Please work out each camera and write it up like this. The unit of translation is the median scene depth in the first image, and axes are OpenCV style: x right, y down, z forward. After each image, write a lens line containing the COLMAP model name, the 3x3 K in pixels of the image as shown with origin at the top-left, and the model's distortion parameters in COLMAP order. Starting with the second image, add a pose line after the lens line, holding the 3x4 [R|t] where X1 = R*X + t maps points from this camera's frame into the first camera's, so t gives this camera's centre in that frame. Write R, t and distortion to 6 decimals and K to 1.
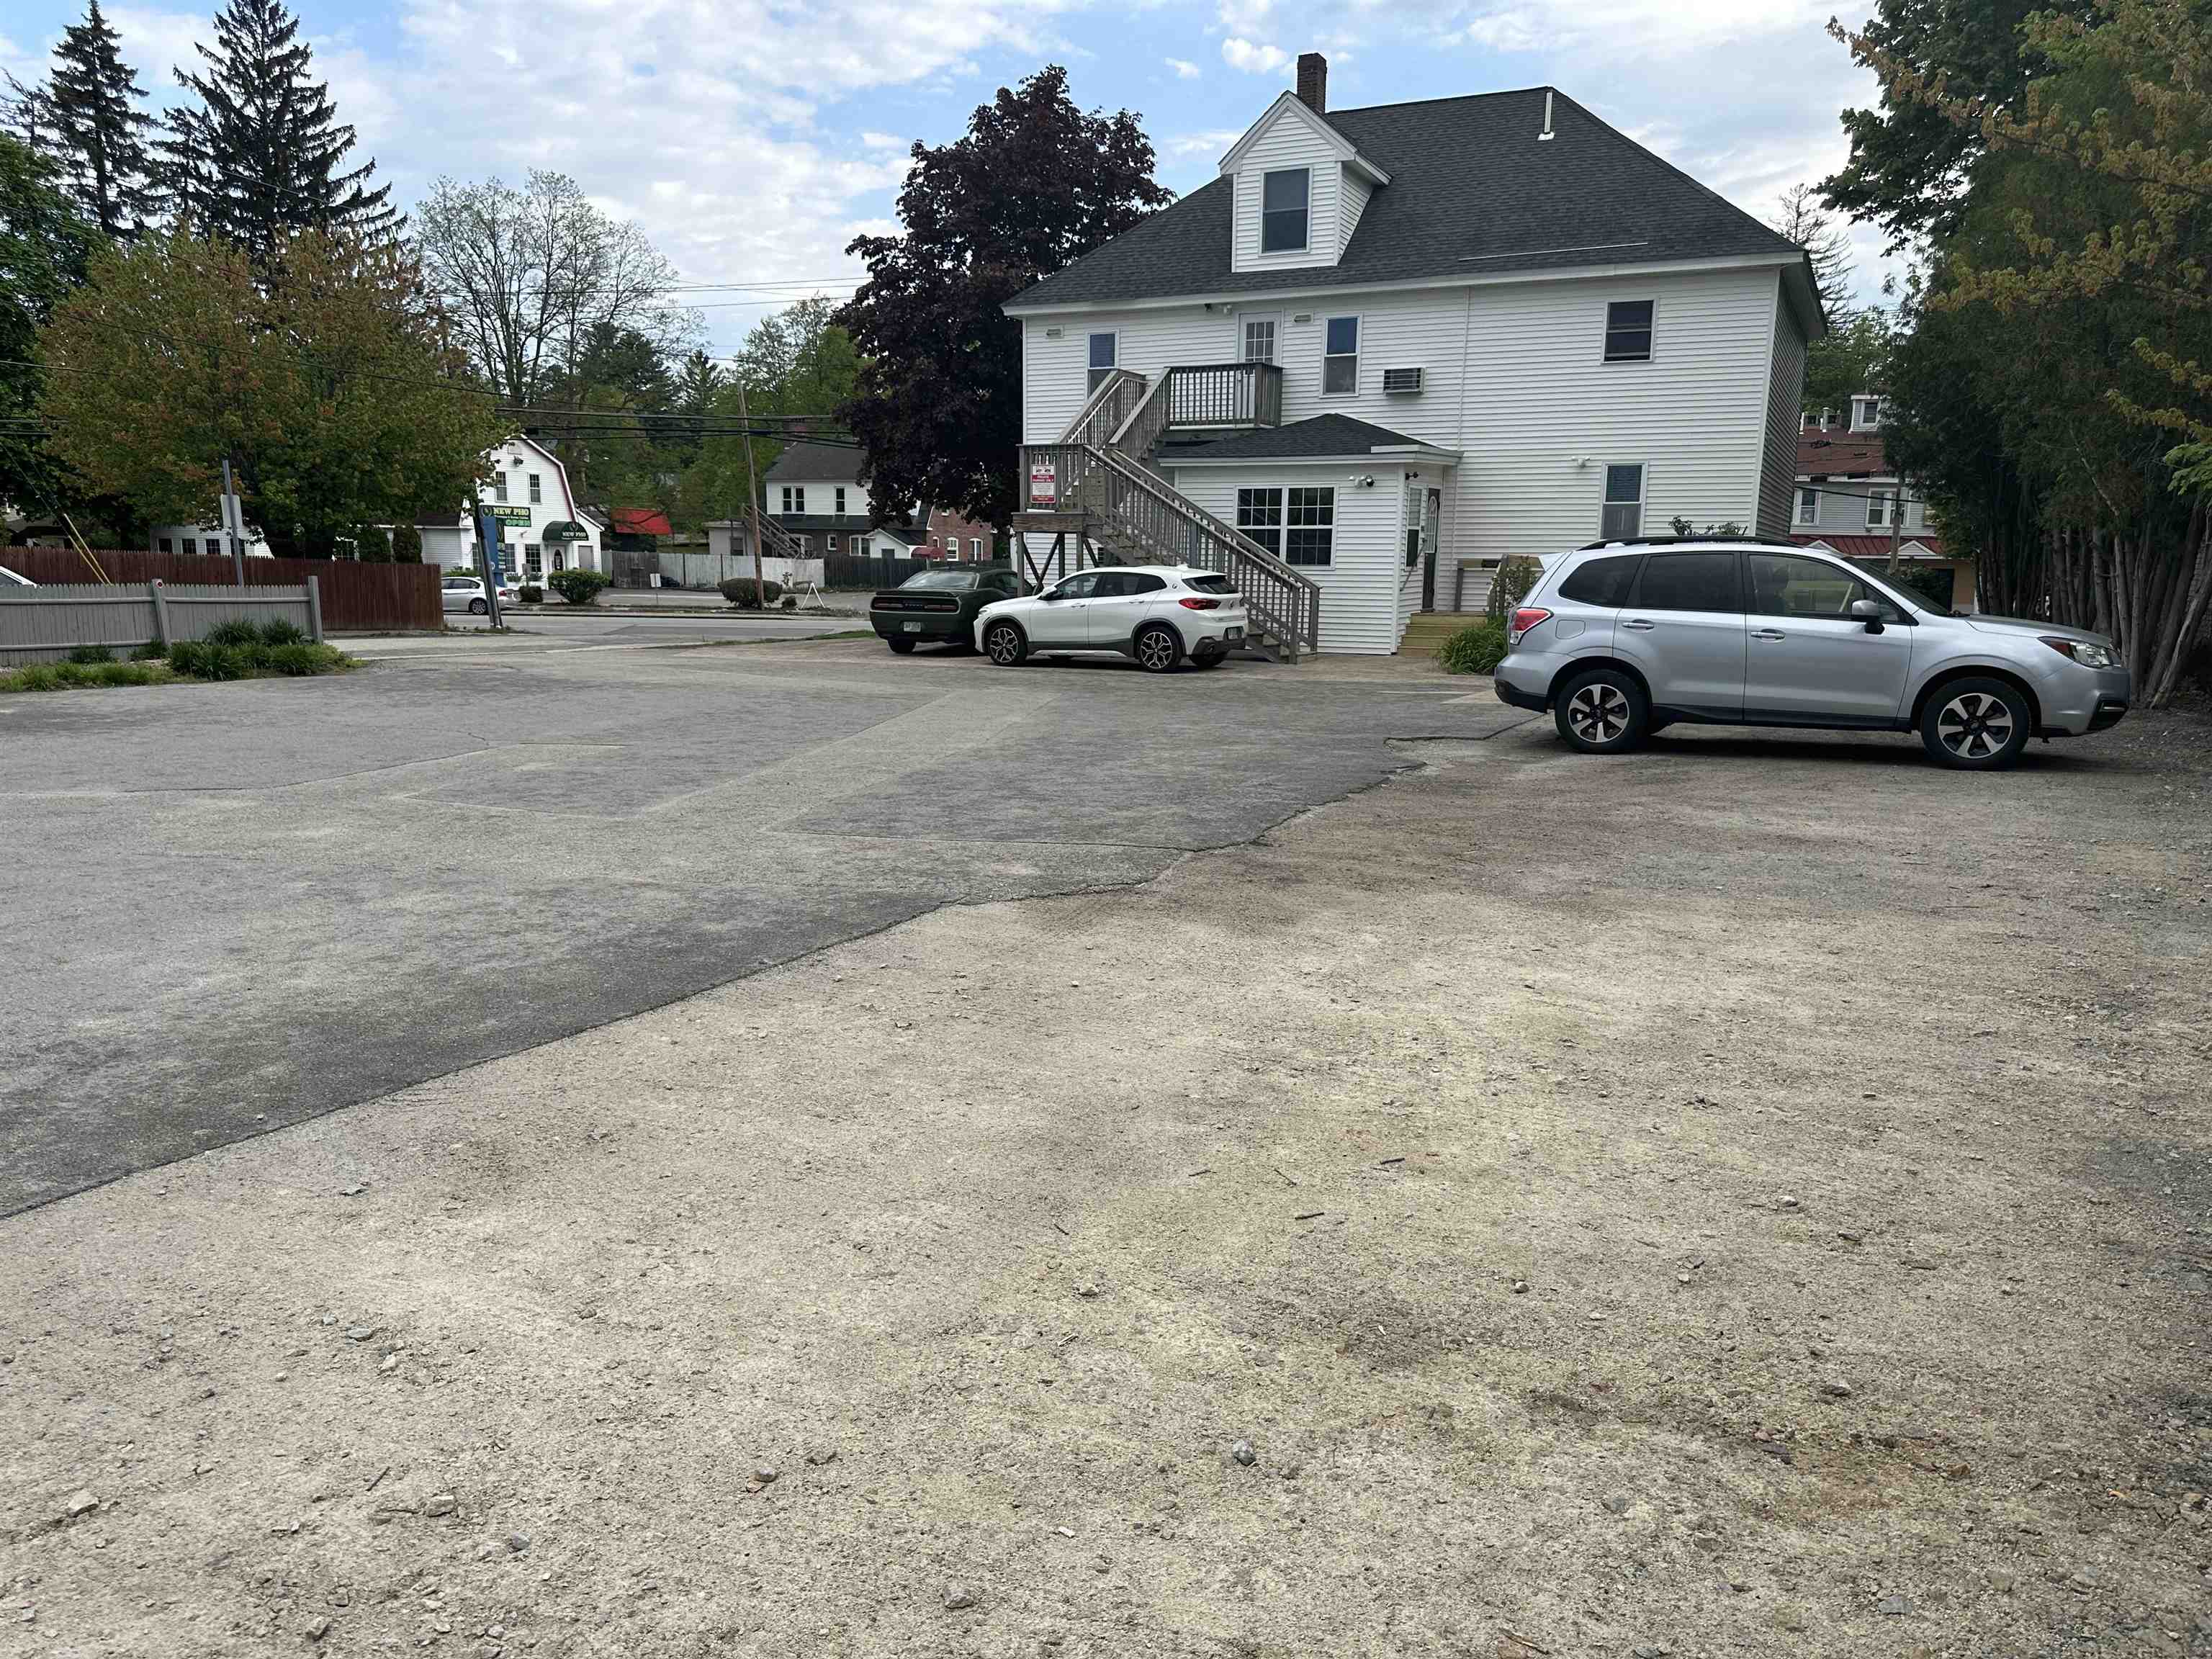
lens RADIAL K [[1611.3, 0, 1106.0], [0, 1611.3, 817.7], [0, 0, 1]] dist [0.047960, -0.038256]
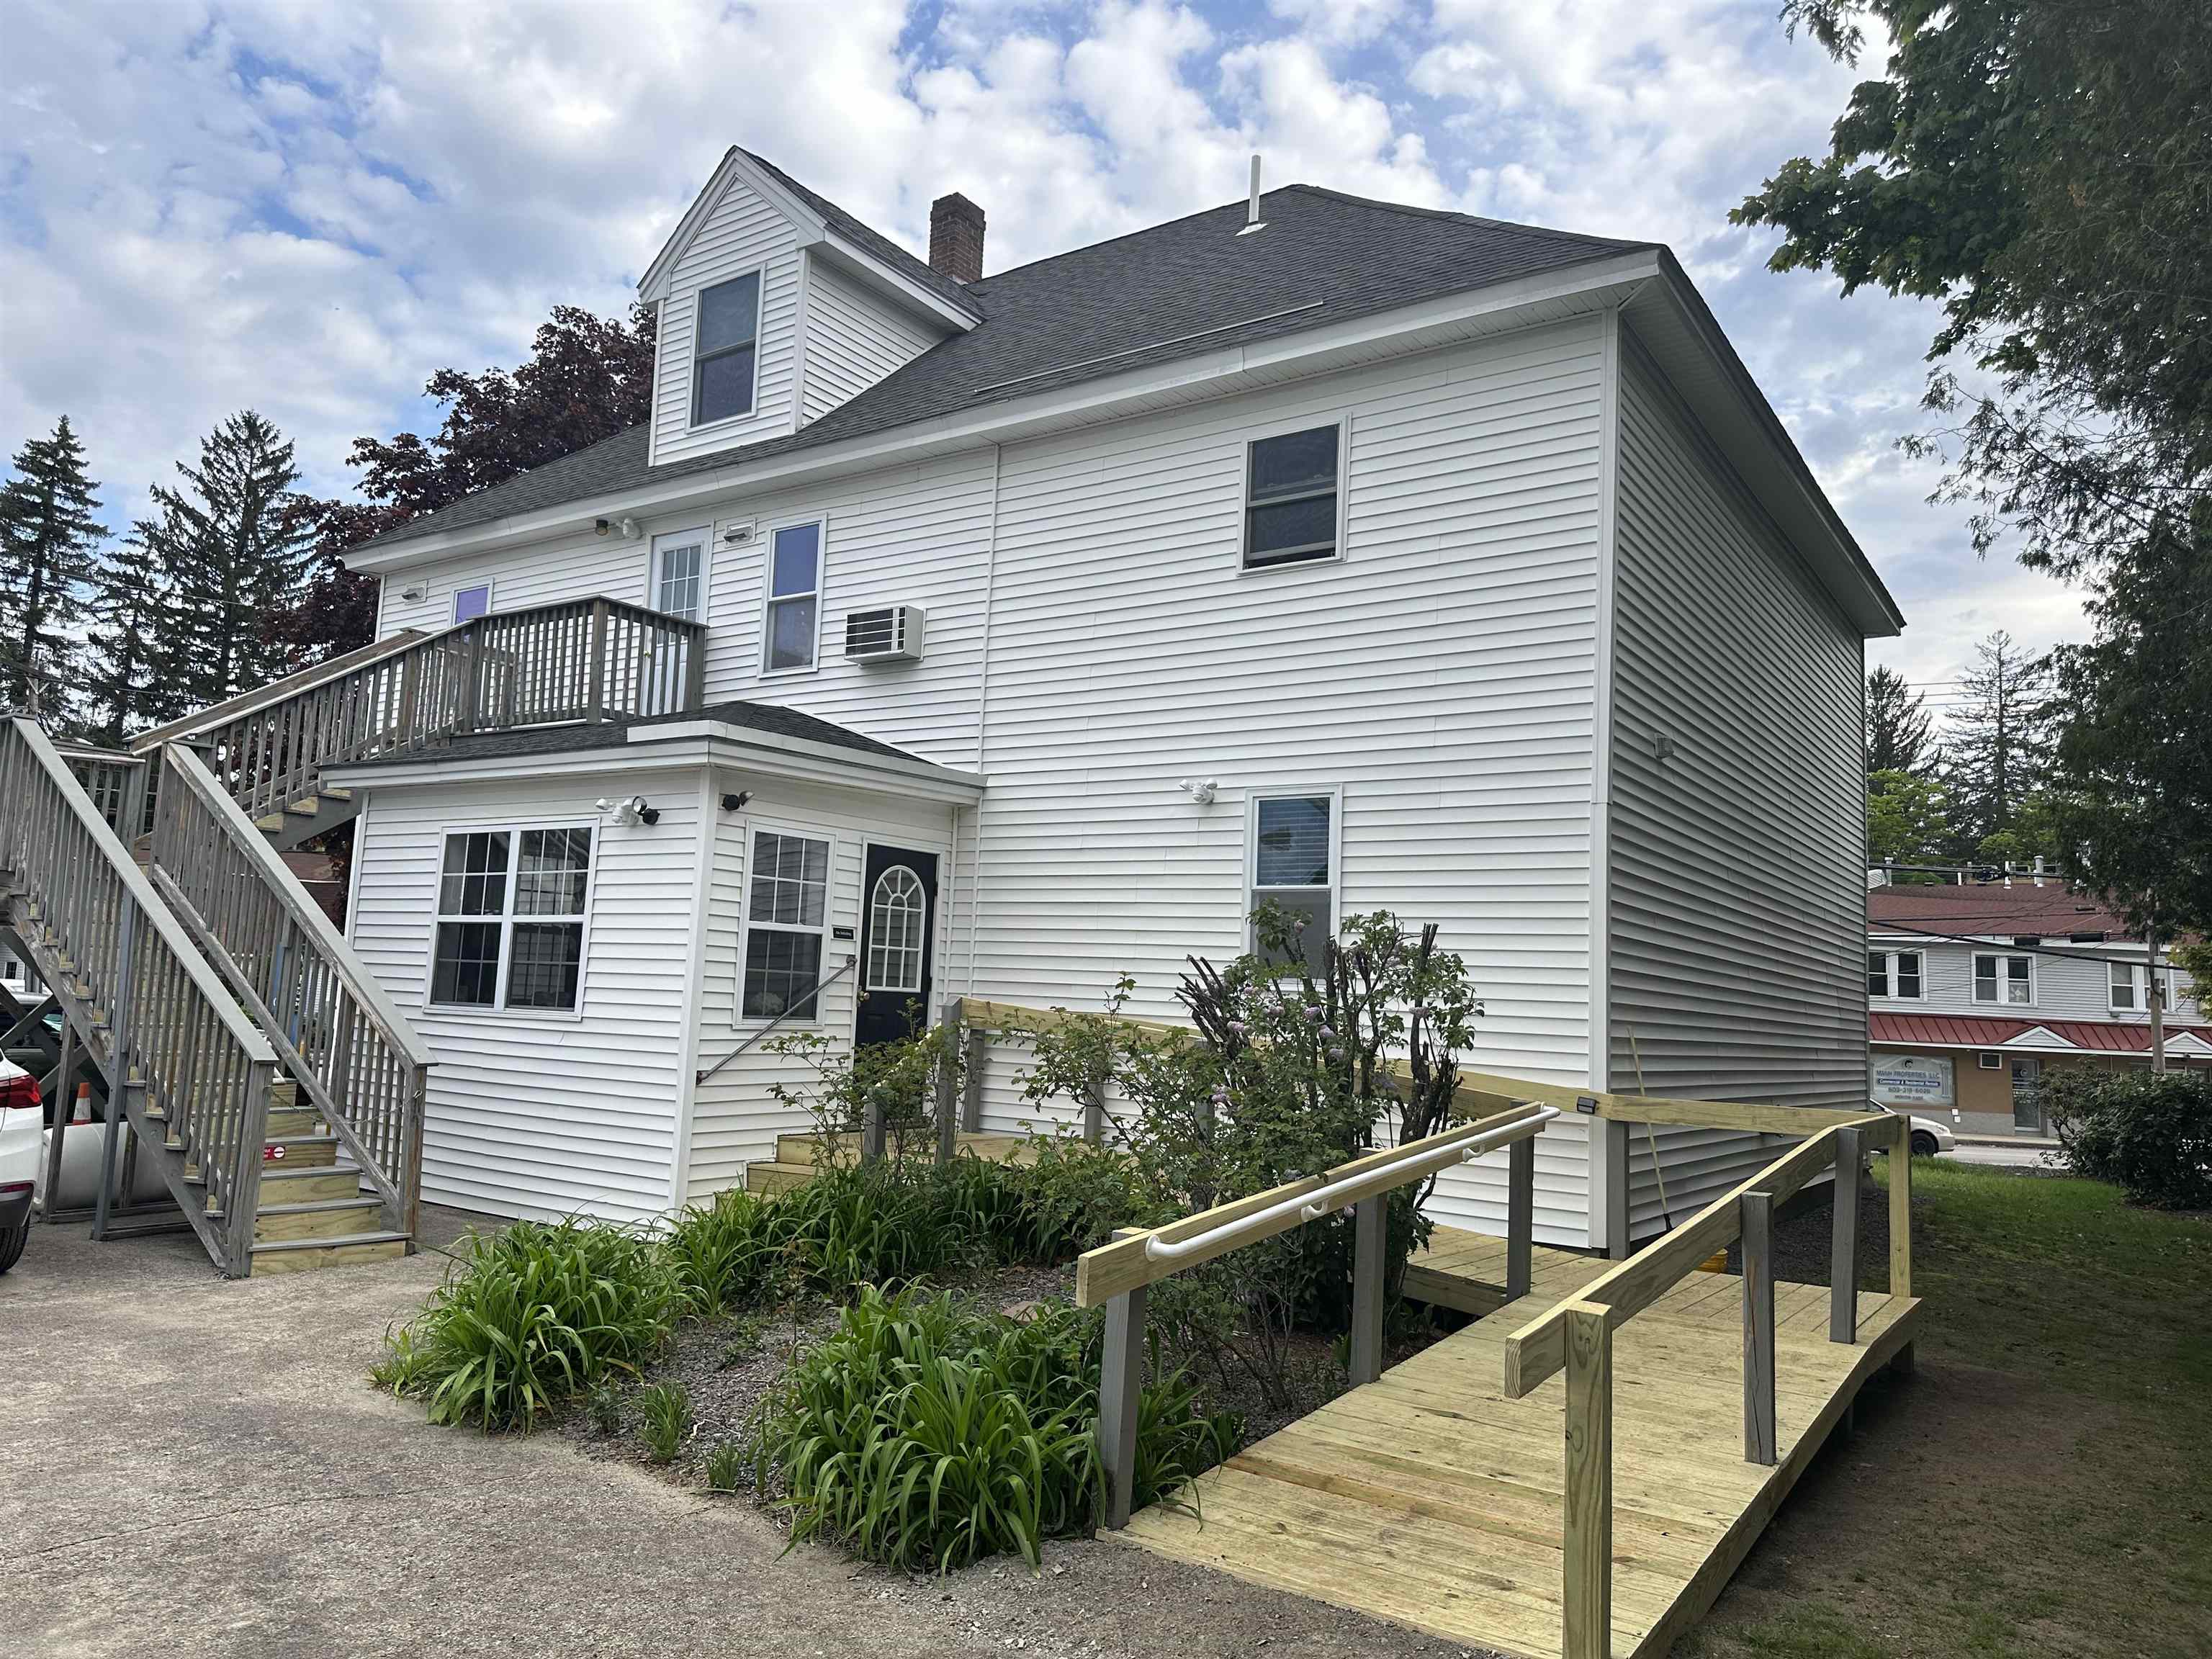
lens RADIAL K [[1532.9, 0, 1106.0], [0, 1532.9, 829.5], [0, 0, 1]] dist [0.062346, -0.003906]
pose [[0.987371, 0.014552, -0.157753, 0.310319], [-0.057903, 0.960026, -0.273857, -0.090158], [0.147461, 0.279533, 0.948745, 0.572745]]
